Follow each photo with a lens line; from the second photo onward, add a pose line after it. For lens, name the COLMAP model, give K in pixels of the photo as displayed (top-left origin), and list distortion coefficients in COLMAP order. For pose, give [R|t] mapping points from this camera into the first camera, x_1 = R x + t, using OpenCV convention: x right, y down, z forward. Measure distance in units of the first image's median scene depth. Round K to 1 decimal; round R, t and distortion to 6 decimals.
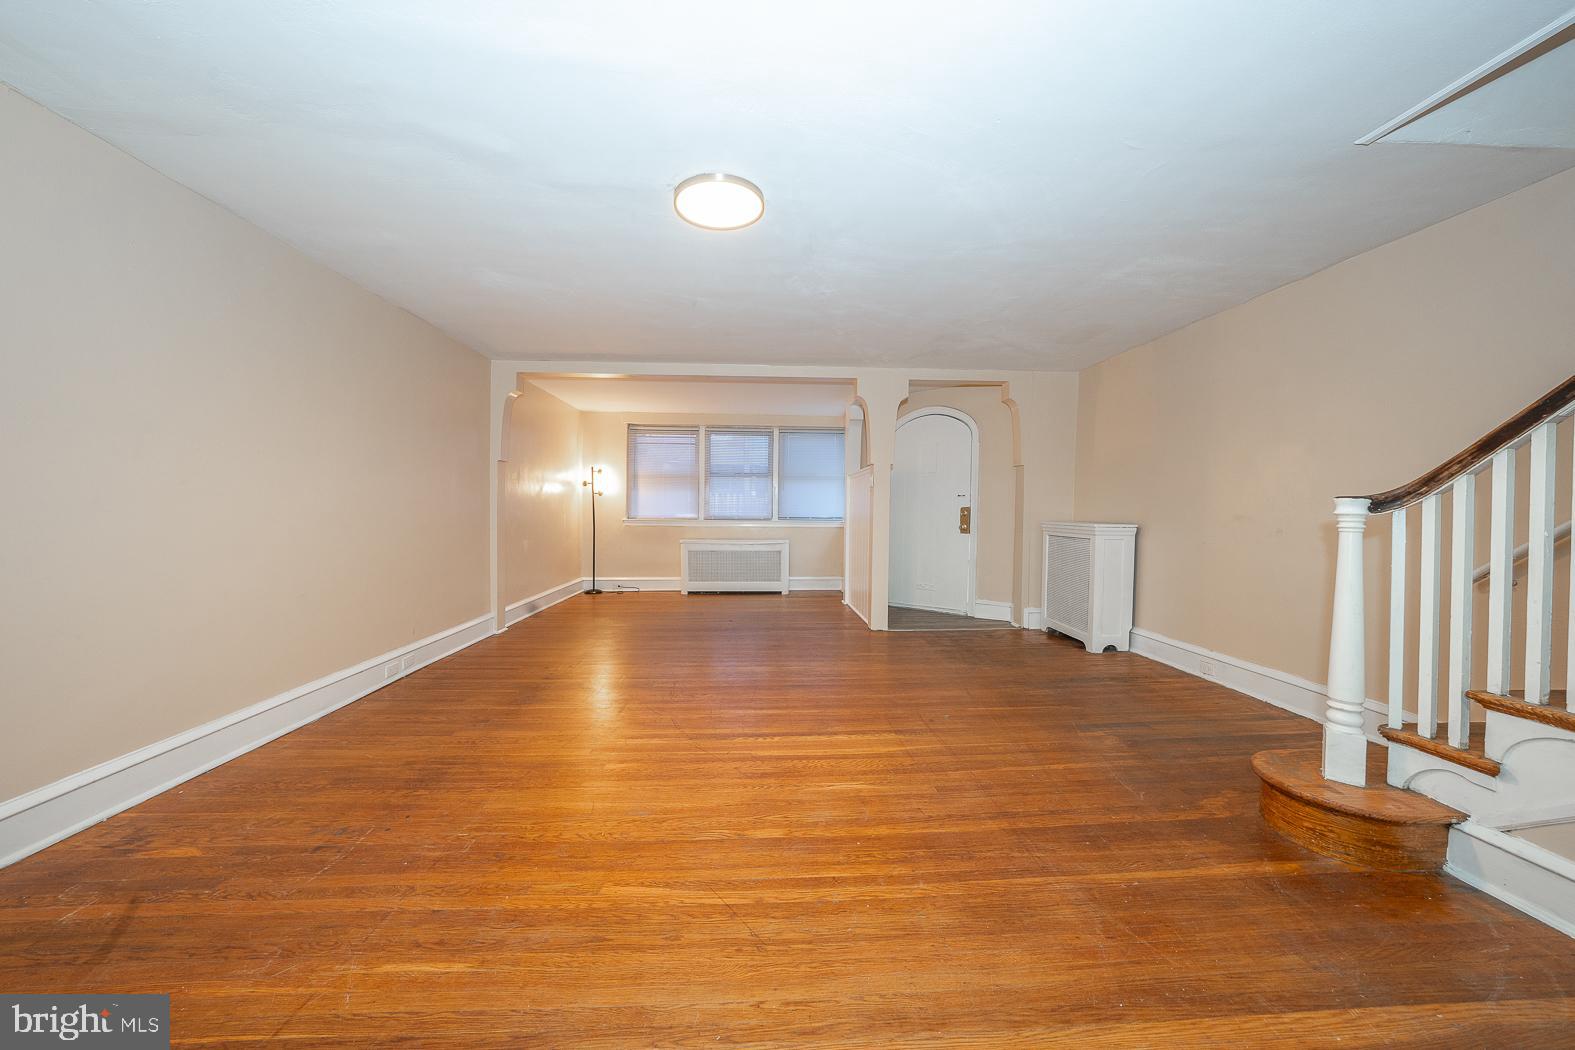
lens RADIAL K [[537.2, 0, 787.5], [0, 537.2, 525.0], [0, 0, 1]] dist [-0.025546, 0.000016]
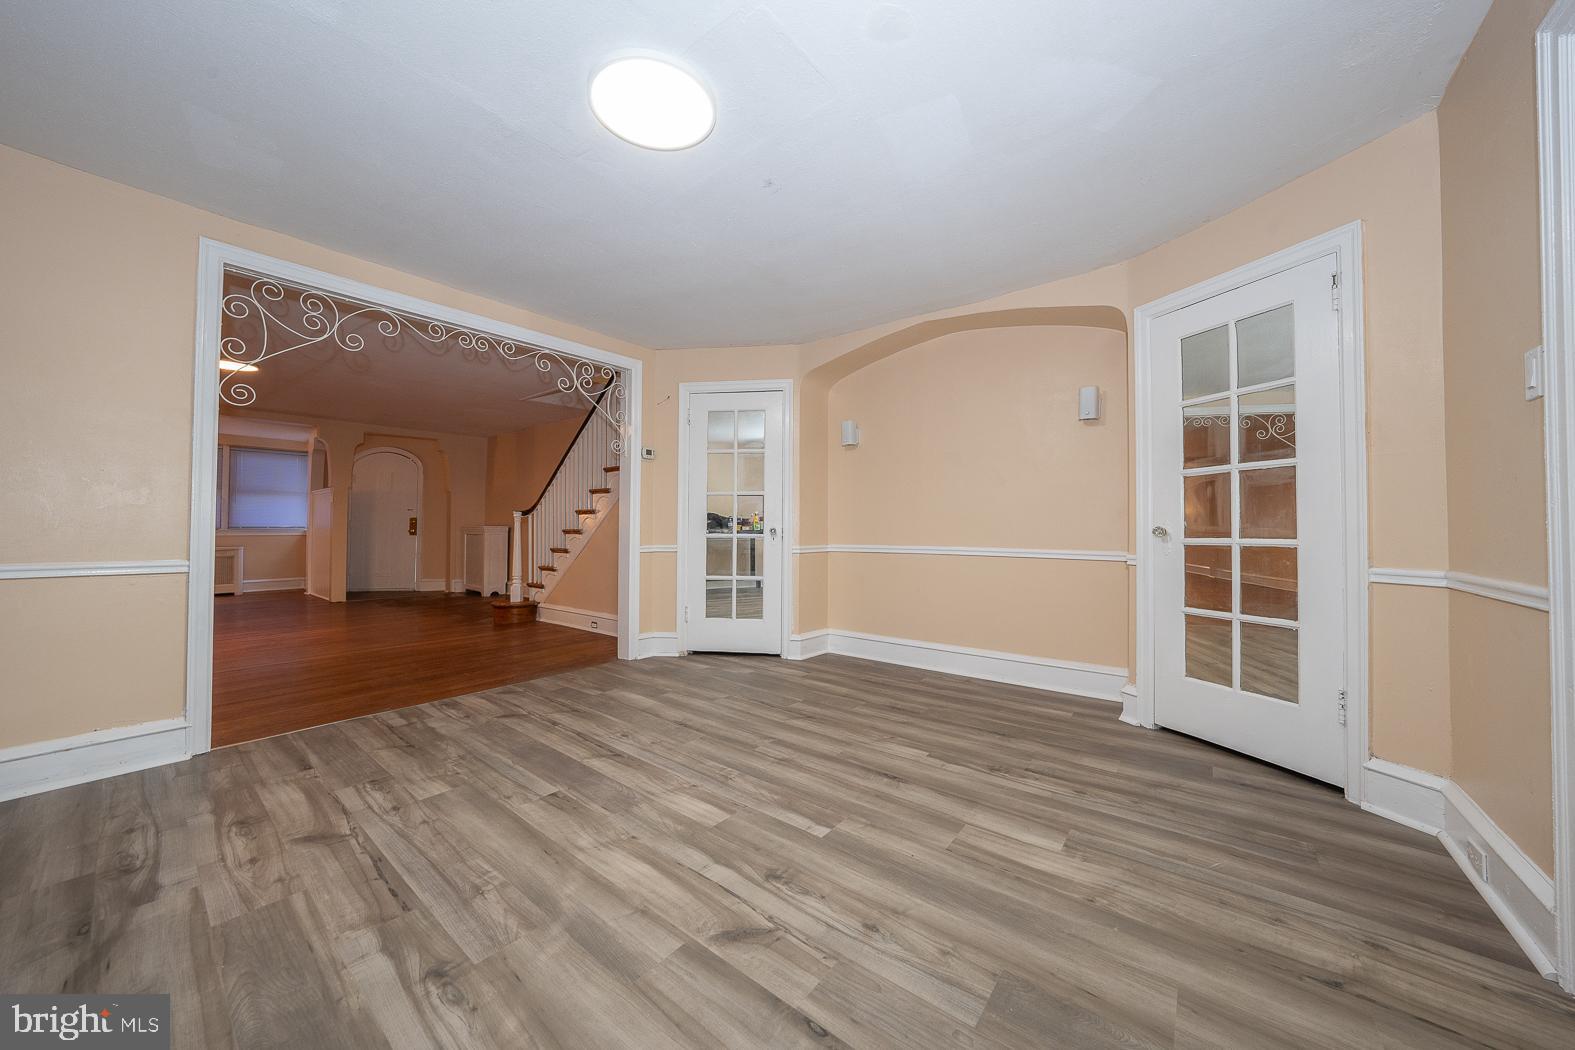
lens RADIAL K [[537.2, 0, 787.5], [0, 537.2, 525.0], [0, 0, 1]] dist [-0.025546, 0.000016]
pose [[0.664102, 0.001028, 0.747641, -0.072592], [0.024413, 0.999436, -0.023059, 0.045014], [-0.747243, 0.033565, 0.663702, -0.720717]]
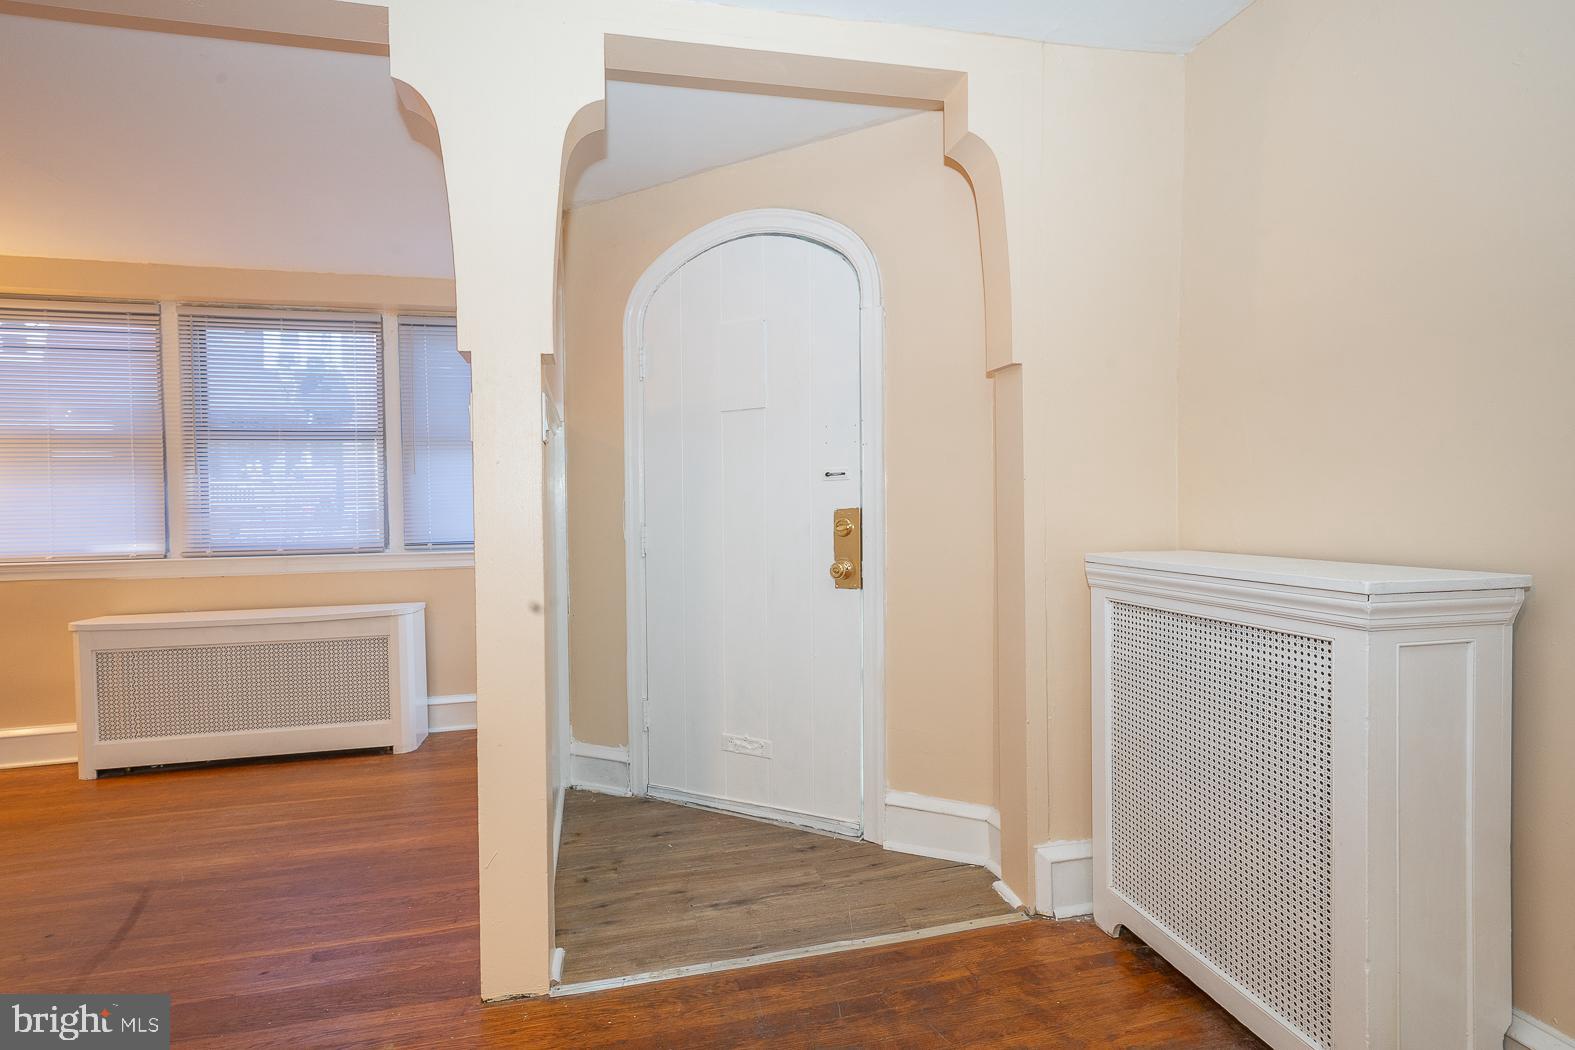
lens RADIAL K [[793.9, 0, 787.5], [0, 793.9, 525.0], [0, 0, 1]] dist [0.014514, 0.000547]
pose [[0.985074, -0.030602, 0.169387, 0.207526], [0.031748, 0.999488, -0.004060, -0.021678], [-0.169176, 0.009377, 0.985541, 0.511503]]
